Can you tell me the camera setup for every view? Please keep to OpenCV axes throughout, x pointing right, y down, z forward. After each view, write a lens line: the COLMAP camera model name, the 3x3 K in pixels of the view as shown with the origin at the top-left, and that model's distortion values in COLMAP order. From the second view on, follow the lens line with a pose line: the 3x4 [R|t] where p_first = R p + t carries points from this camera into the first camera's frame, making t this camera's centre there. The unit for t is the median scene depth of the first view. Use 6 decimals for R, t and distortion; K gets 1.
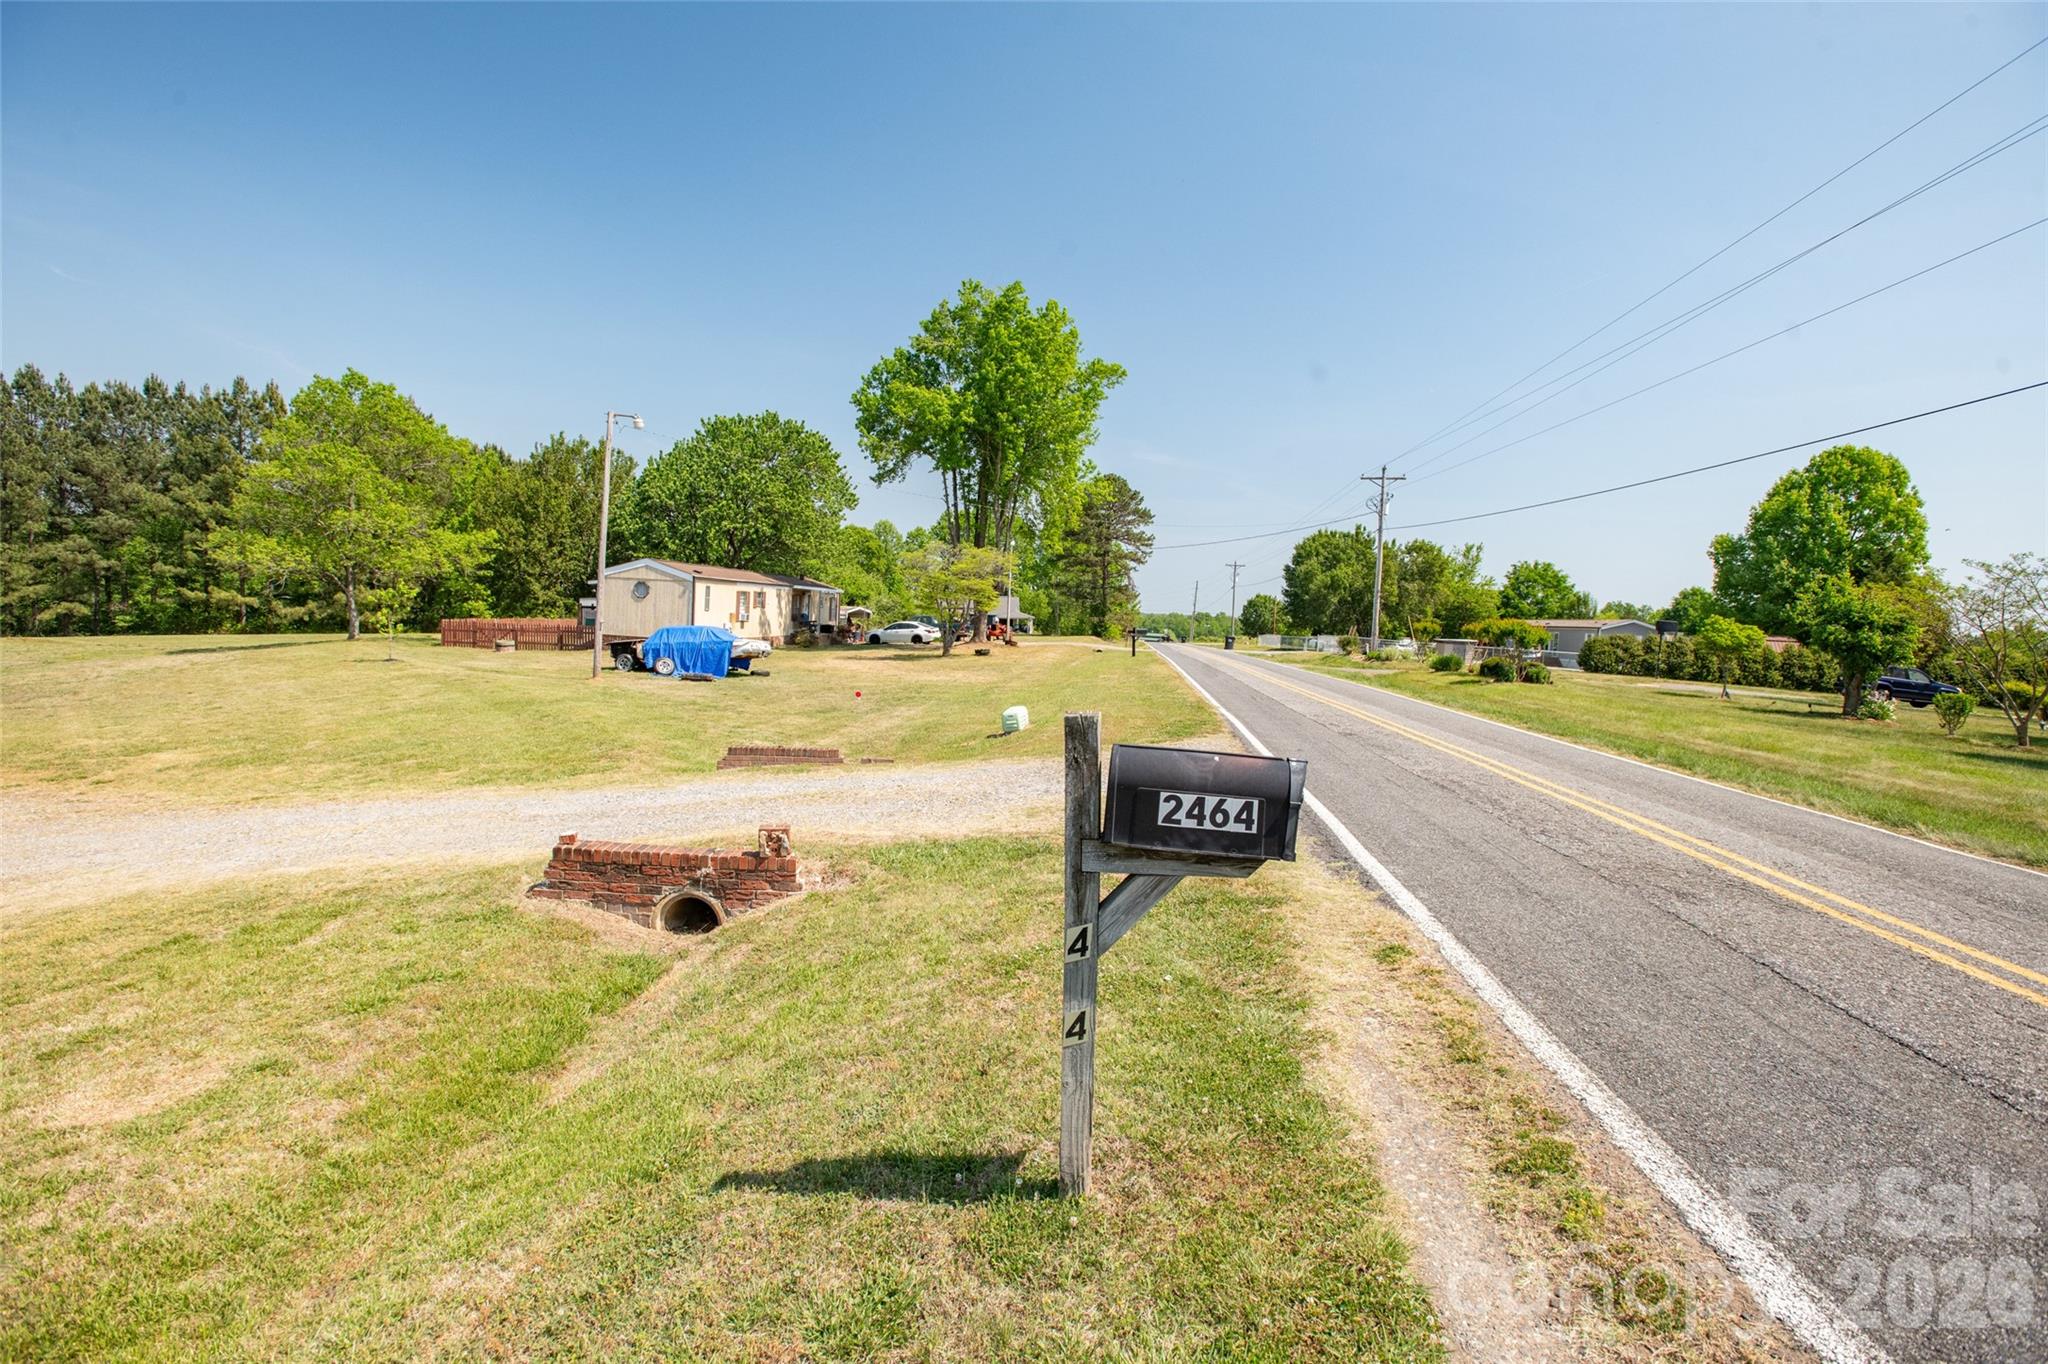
lens RADIAL K [[984.6, 0, 1029.4], [0, 984.6, 685.0], [0, 0, 1]] dist [-0.067467, 0.027803]
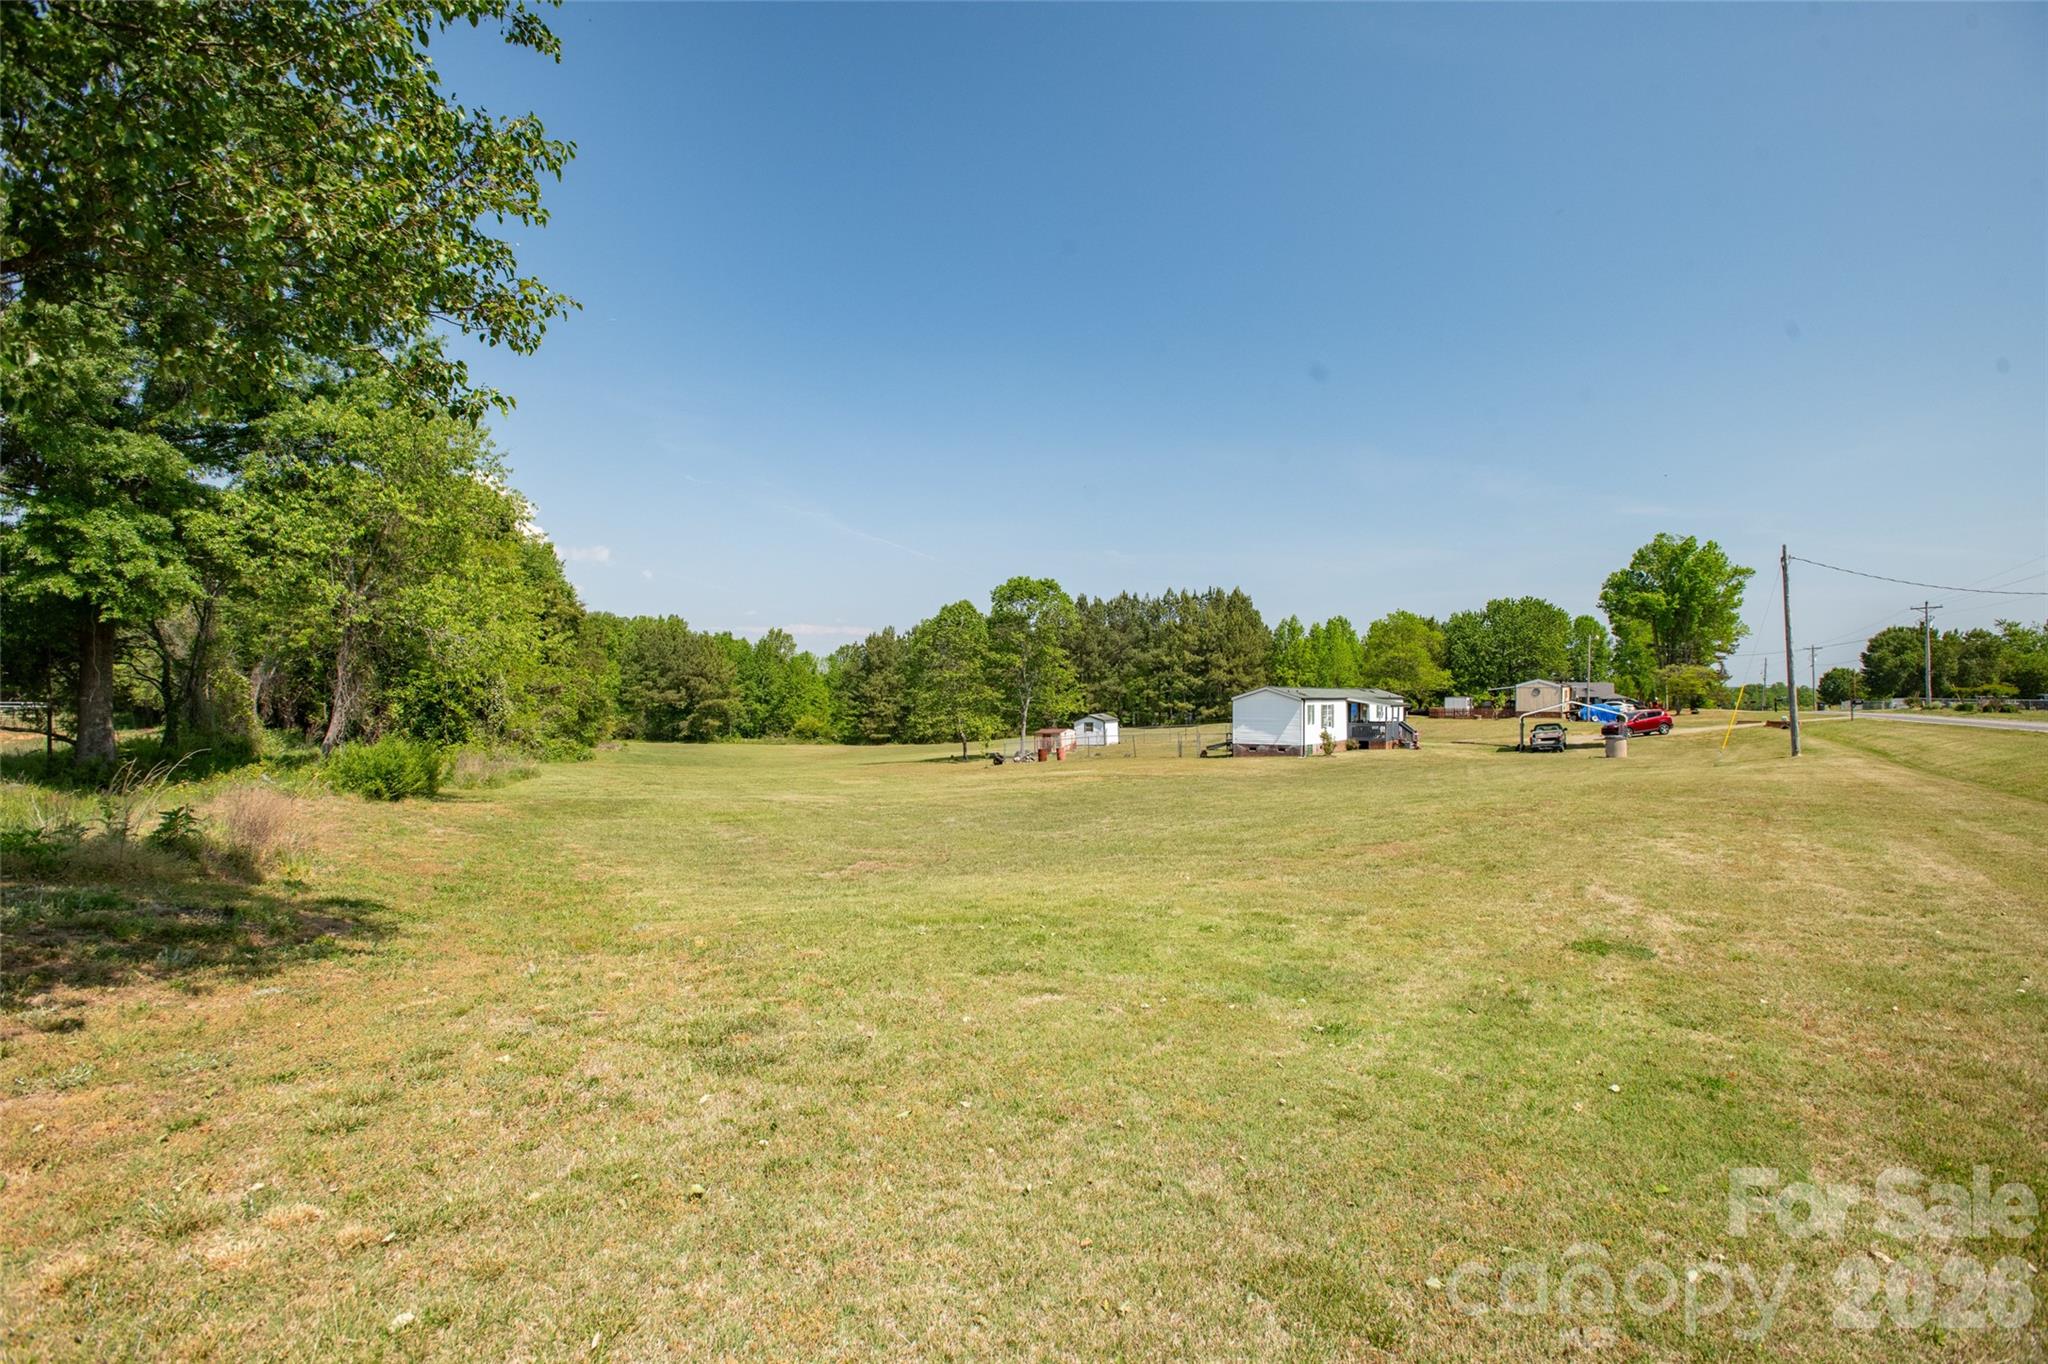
lens RADIAL K [[984.6, 0, 1029.4], [0, 984.6, 685.0], [0, 0, 1]] dist [-0.067467, 0.027803]
pose [[0.891448, -0.053985, -0.449896, -0.226423], [0.011307, 0.995218, -0.097018, 0.053305], [0.452983, 0.081400, 0.887795, -0.876353]]
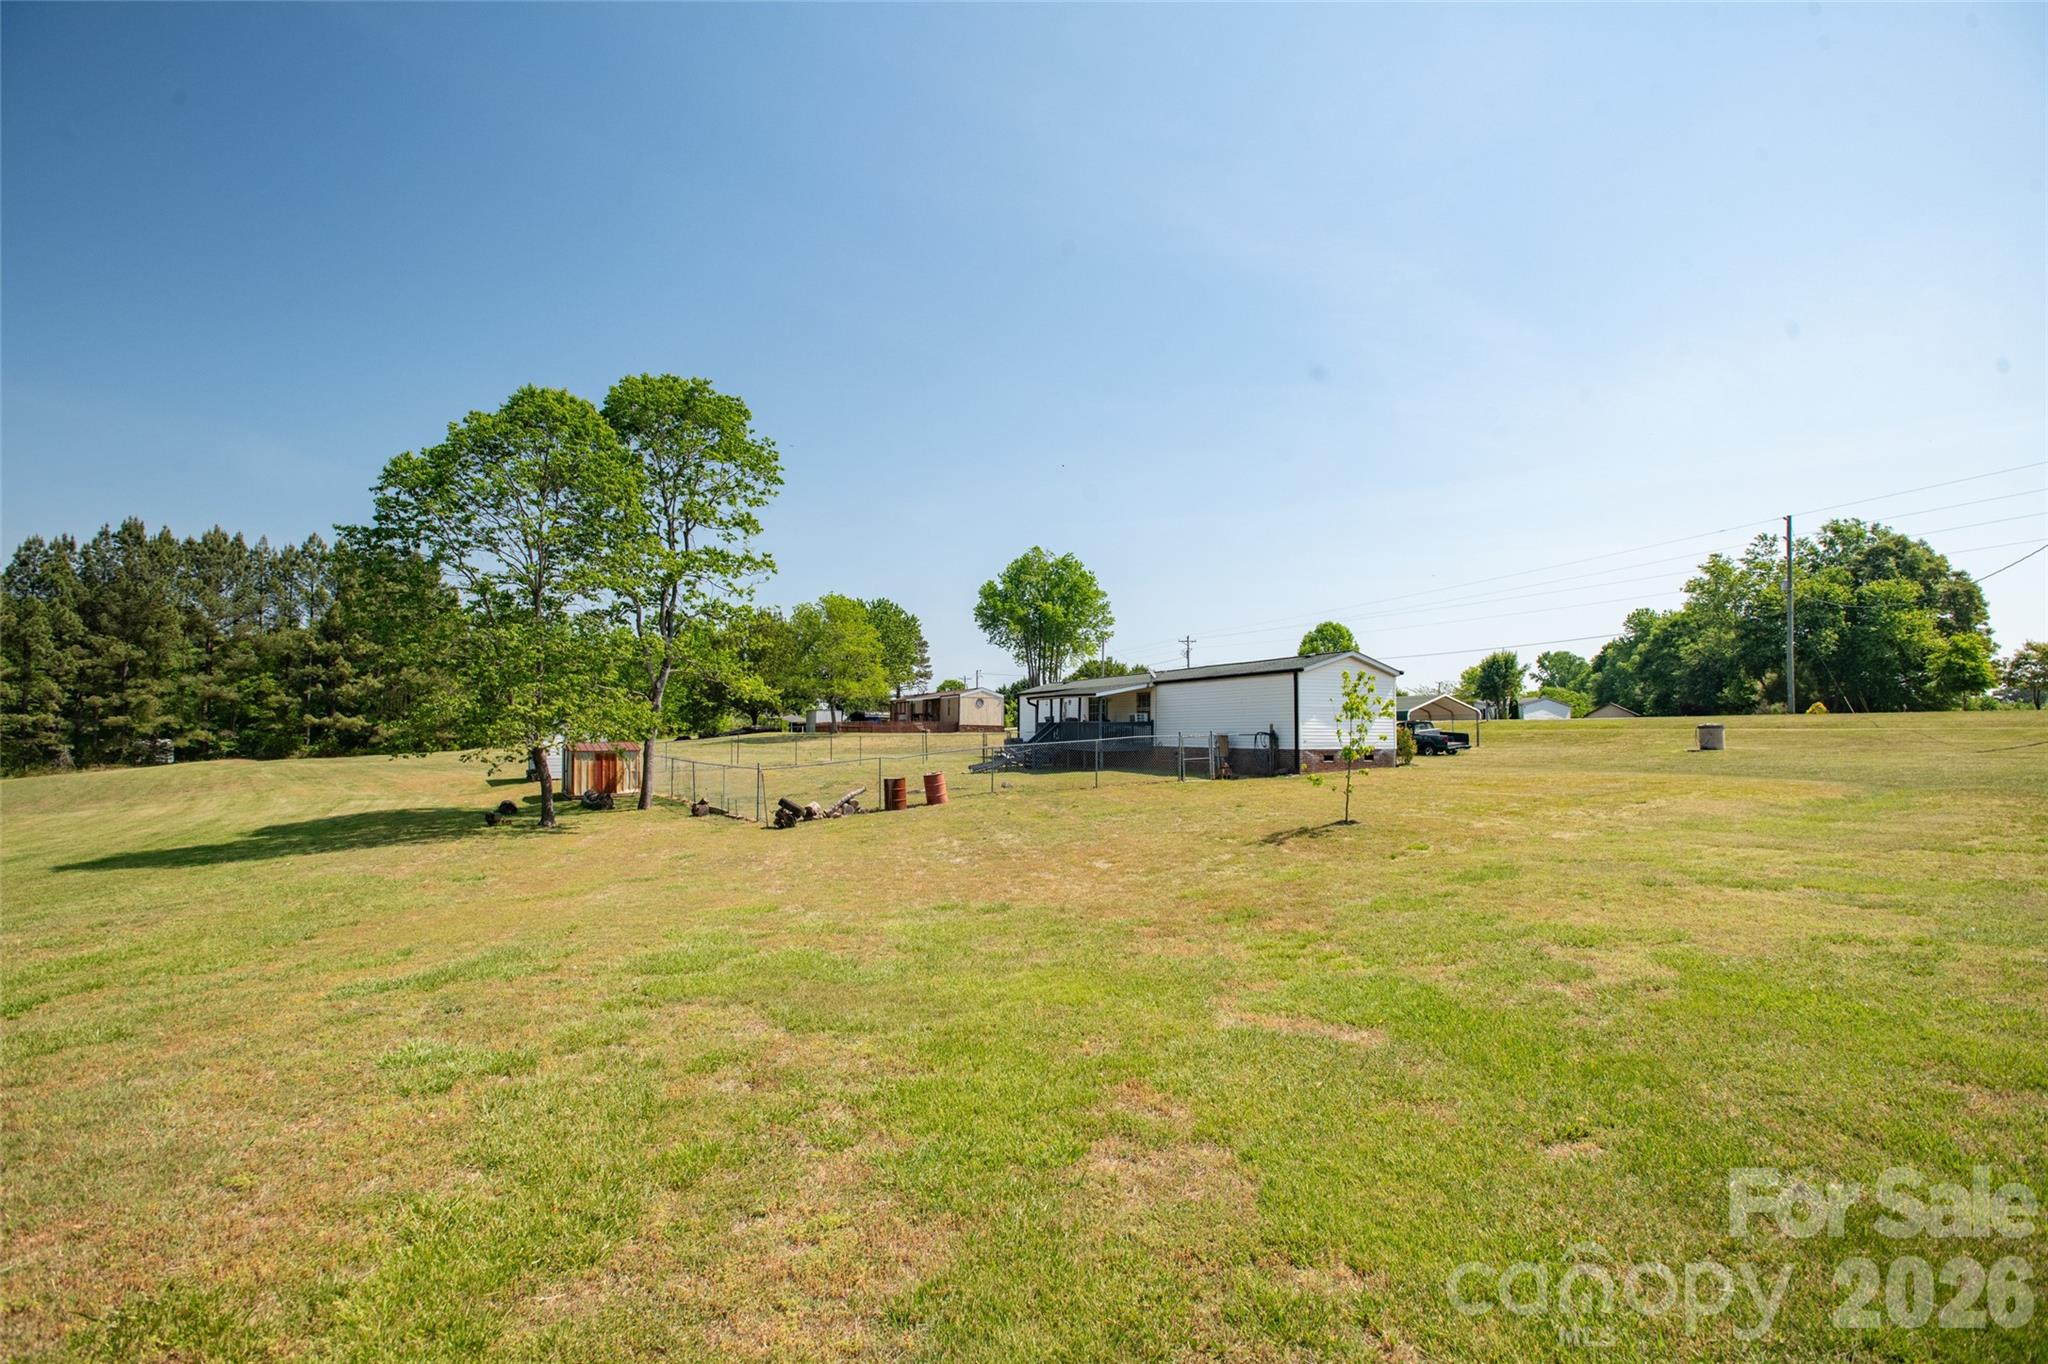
lens RADIAL K [[984.6, 0, 1029.4], [0, 984.6, 685.0], [0, 0, 1]] dist [-0.067467, 0.027803]
pose [[0.855970, -0.020873, 0.516604, -0.724745], [0.075294, 0.993565, -0.084611, 0.026928], [-0.511513, 0.111322, 0.852034, -0.451591]]
